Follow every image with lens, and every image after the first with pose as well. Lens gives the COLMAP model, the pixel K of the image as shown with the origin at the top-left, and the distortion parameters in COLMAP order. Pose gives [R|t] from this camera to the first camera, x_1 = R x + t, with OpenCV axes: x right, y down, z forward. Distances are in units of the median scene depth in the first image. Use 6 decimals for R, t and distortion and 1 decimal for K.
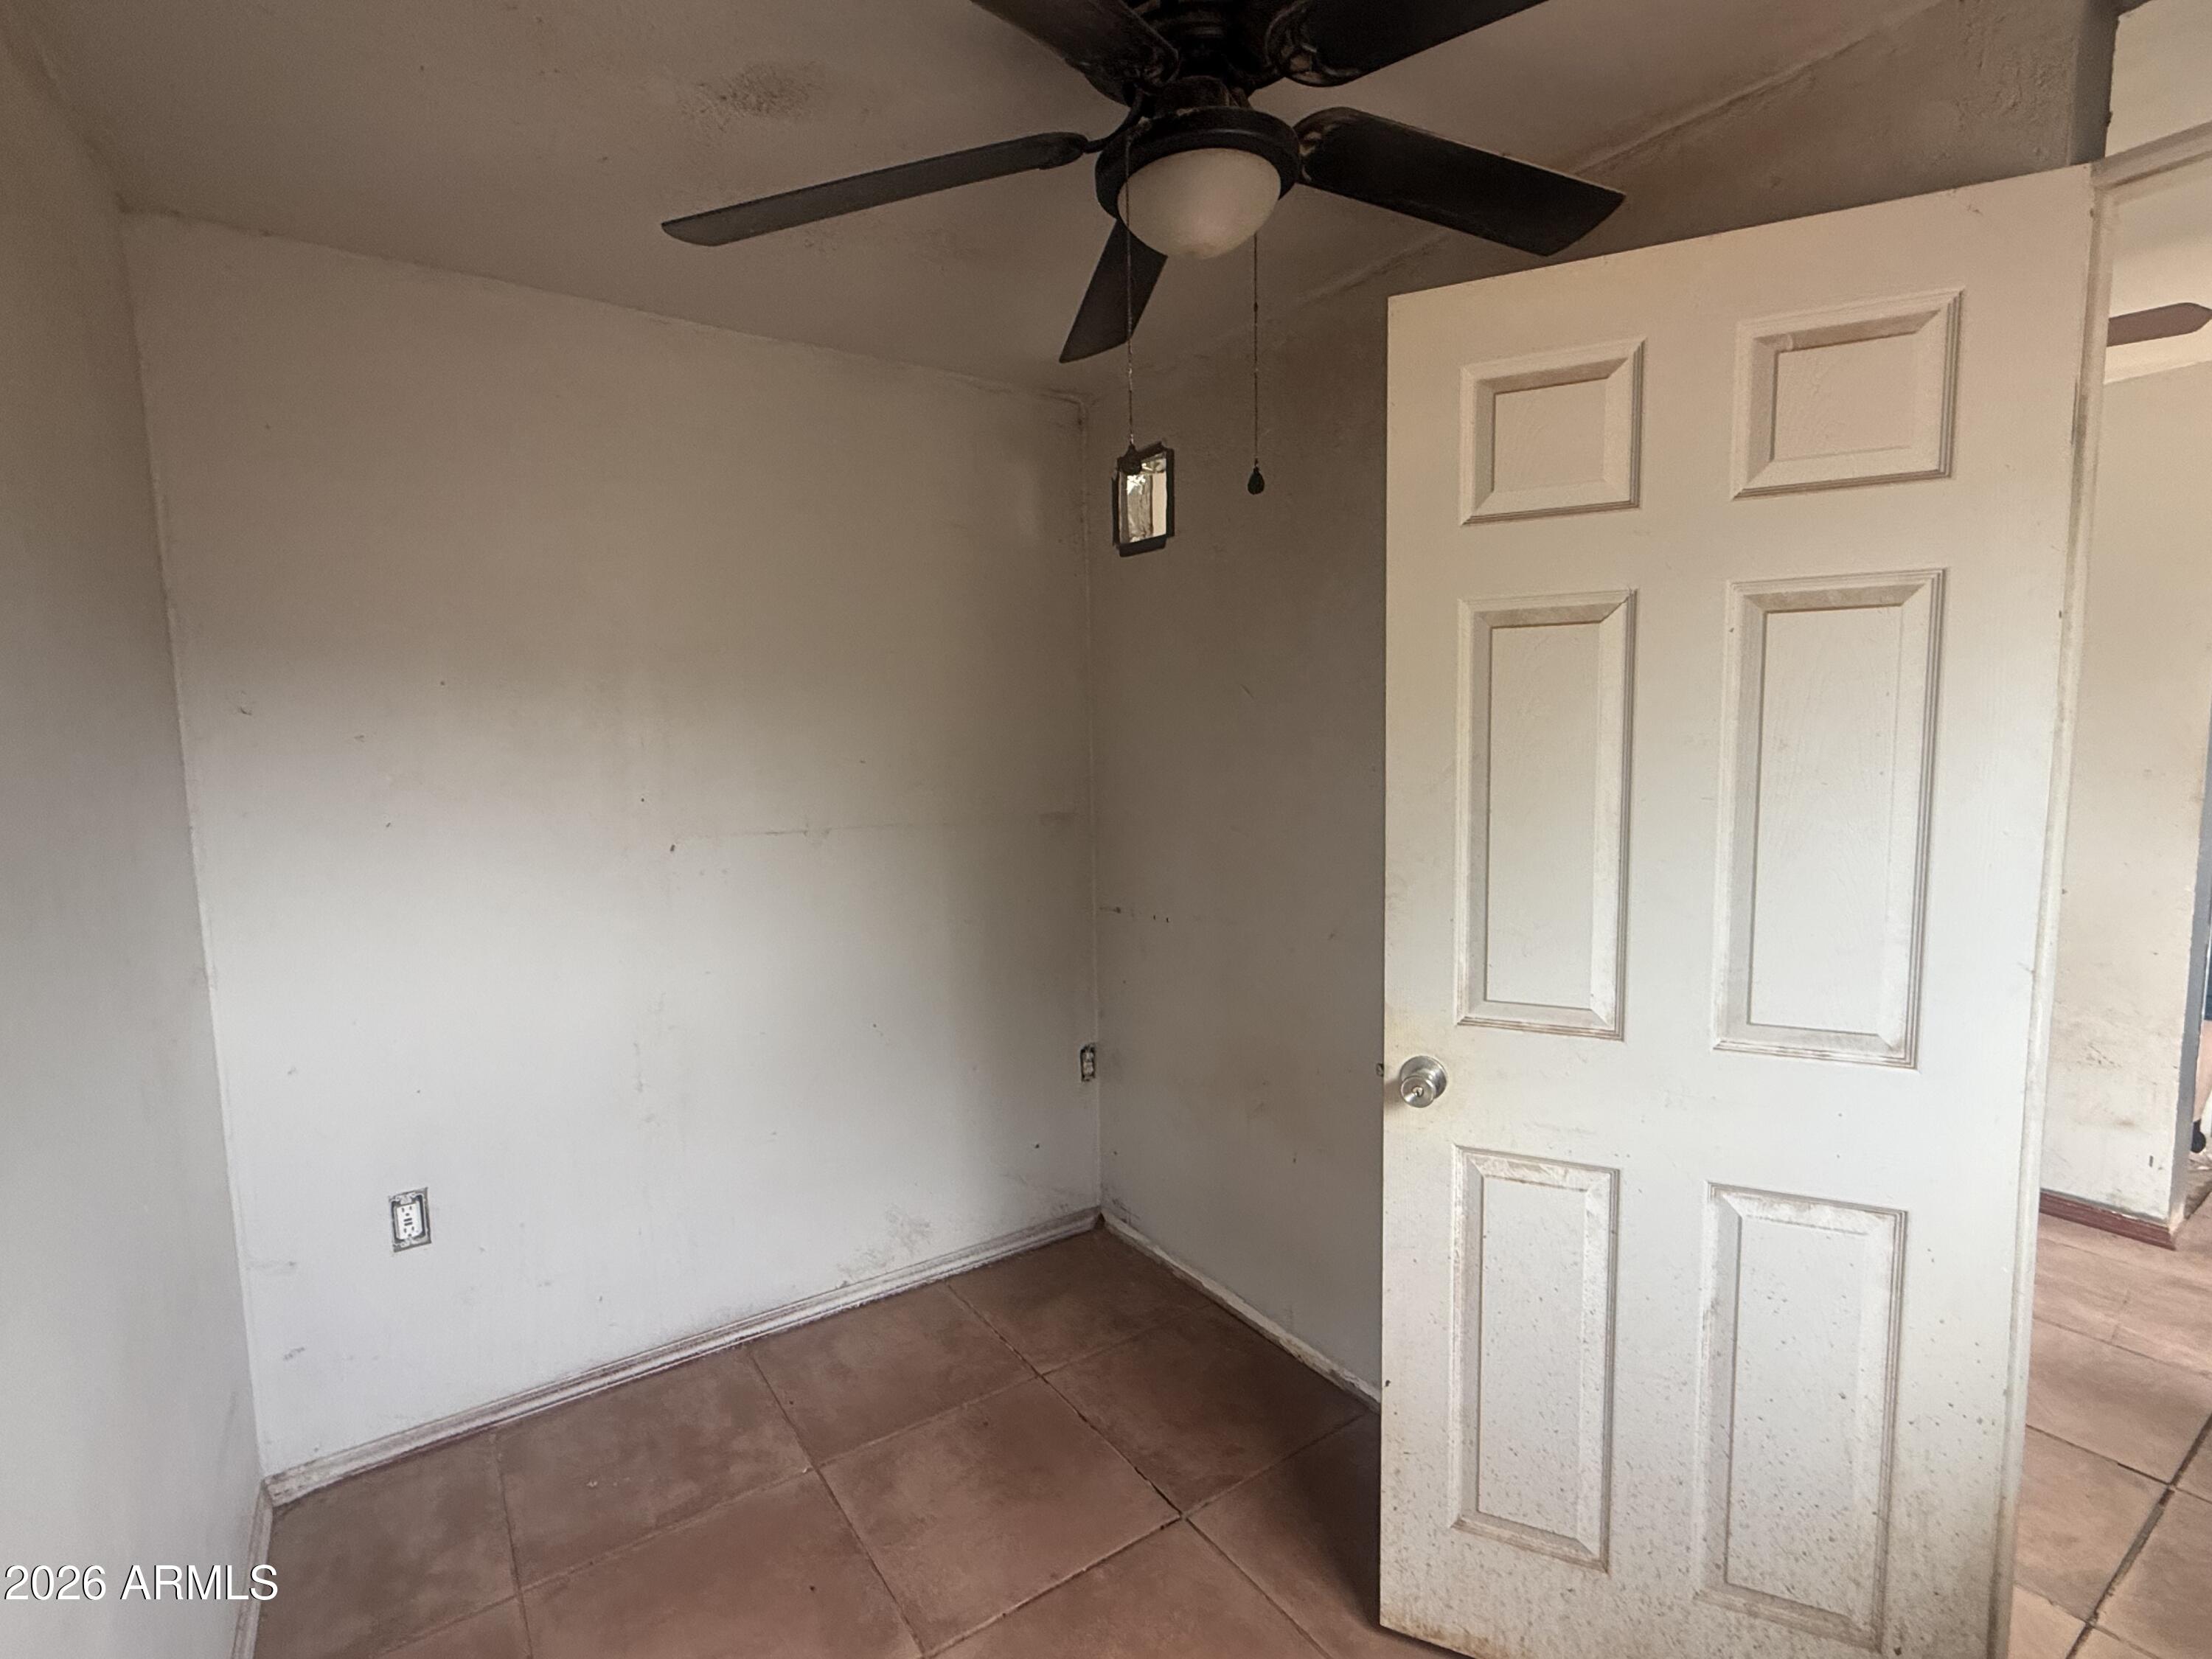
lens RADIAL K [[1058.4, 0, 1114.5], [0, 1058.4, 827.2], [0, 0, 1]] dist [0.012438, -0.000707]
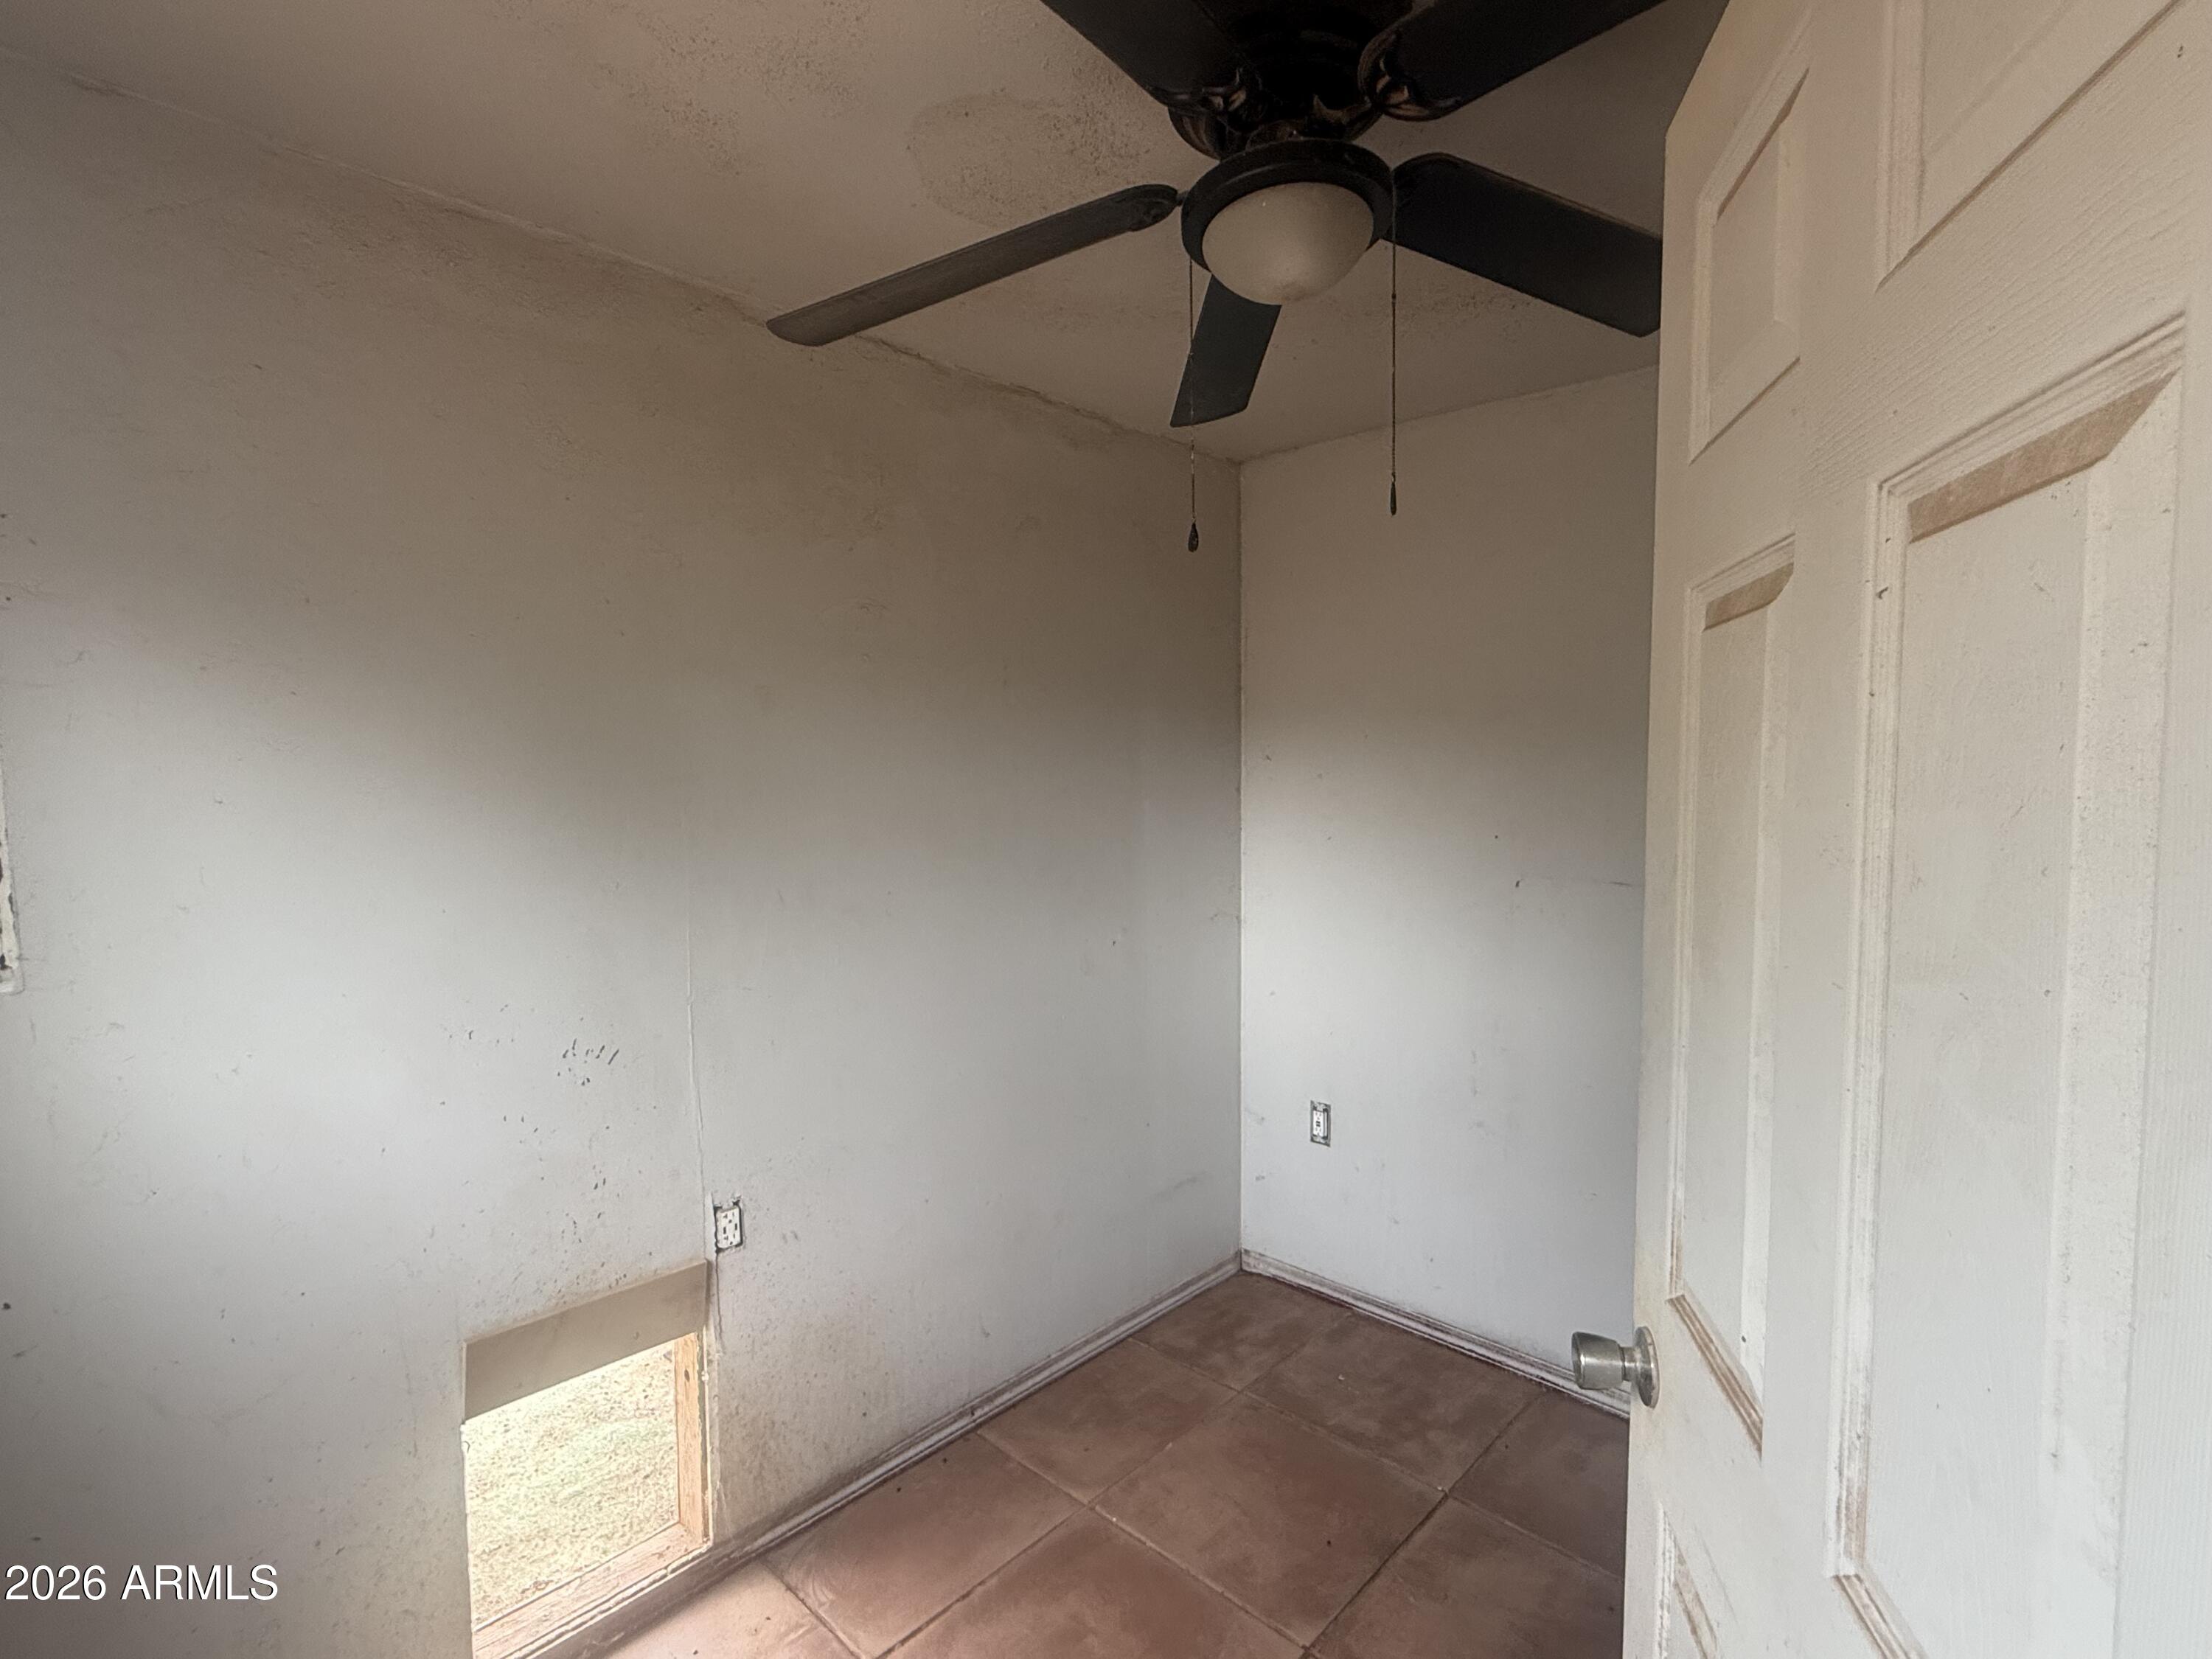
lens RADIAL K [[1058.4, 0, 1115.7], [0, 1058.4, 834.9], [0, 0, 1]] dist [0.012438, -0.000707]
pose [[0.221575, 0.075712, -0.972200, 0.598548], [-0.100267, 0.993466, 0.054517, -0.053861], [0.969975, 0.085400, 0.227719, 0.400010]]
